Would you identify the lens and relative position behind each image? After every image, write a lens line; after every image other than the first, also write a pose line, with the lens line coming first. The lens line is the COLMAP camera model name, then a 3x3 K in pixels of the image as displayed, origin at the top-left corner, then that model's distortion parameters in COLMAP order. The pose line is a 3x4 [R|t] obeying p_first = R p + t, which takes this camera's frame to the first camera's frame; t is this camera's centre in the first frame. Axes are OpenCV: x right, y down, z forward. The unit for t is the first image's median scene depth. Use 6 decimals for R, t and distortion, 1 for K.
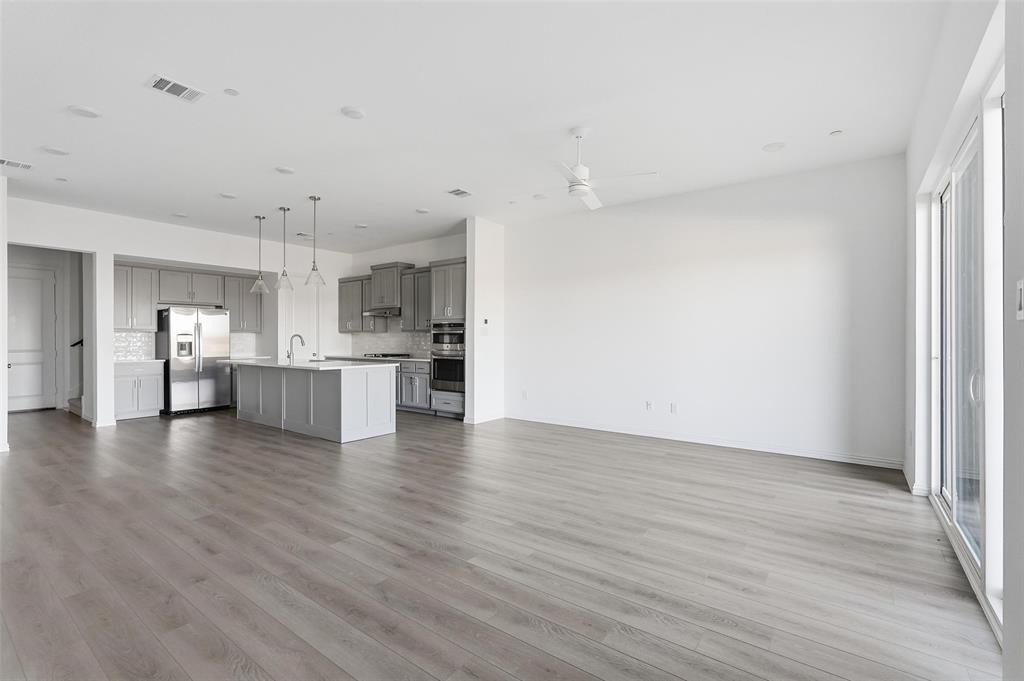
lens RADIAL K [[456.3, 0, 512.0], [0, 456.3, 340.5], [0, 0, 1]] dist [-0.022250, 0.000126]
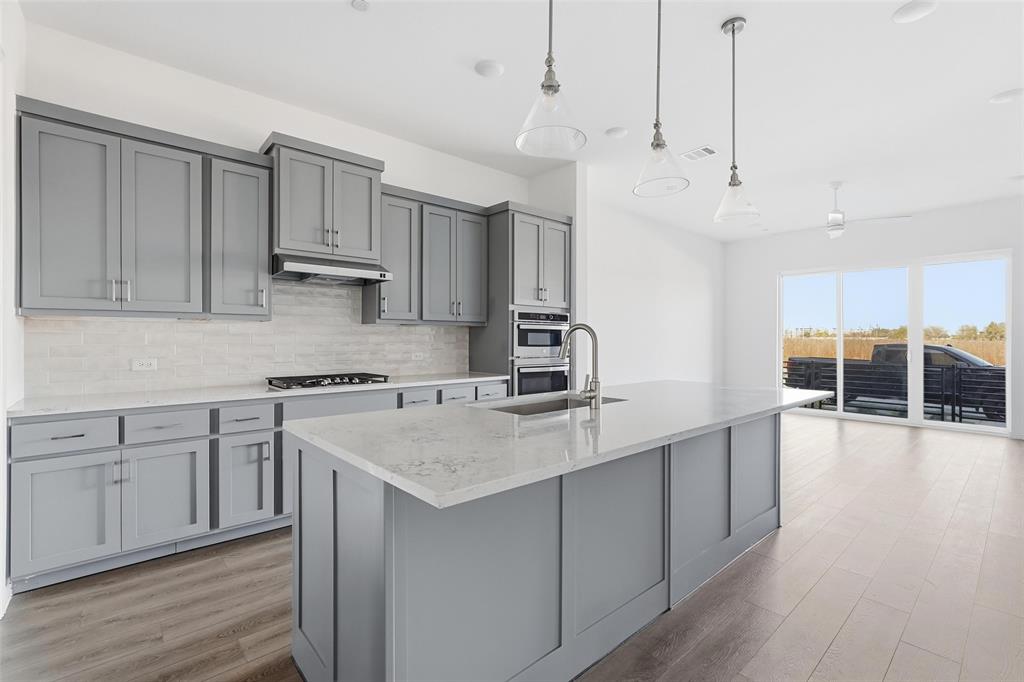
lens RADIAL K [[446.6, 0, 512.0], [0, 446.6, 341.0], [0, 0, 1]] dist [-0.041907, -0.000041]
pose [[0.205134, -0.001352, 0.978733, -1.456877], [0.001701, 0.999998, 0.001024, -0.002600], [-0.978733, 0.001454, 0.205135, 1.831275]]
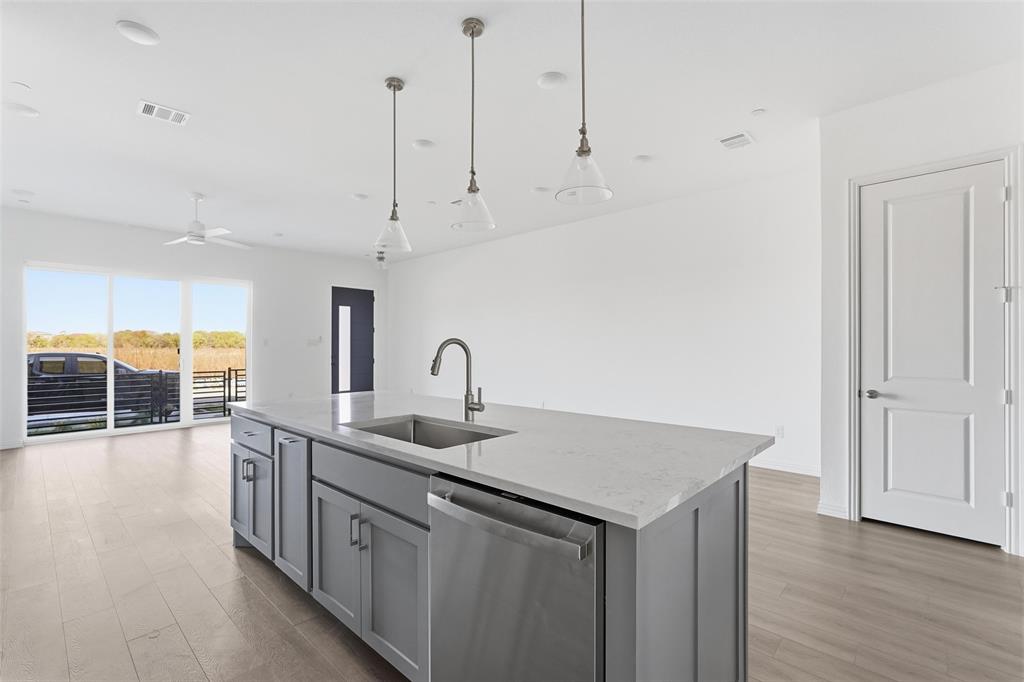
lens RADIAL K [[448.6, 0, 505.6], [0, 448.6, 347.9], [0, 0, 1]] dist [-0.001528, 0.000103]
pose [[-0.993593, -0.000675, 0.113019, -1.009857], [-0.000374, 0.999996, 0.002679, -0.014495], [-0.113020, 0.002620, -0.993589, 2.416051]]
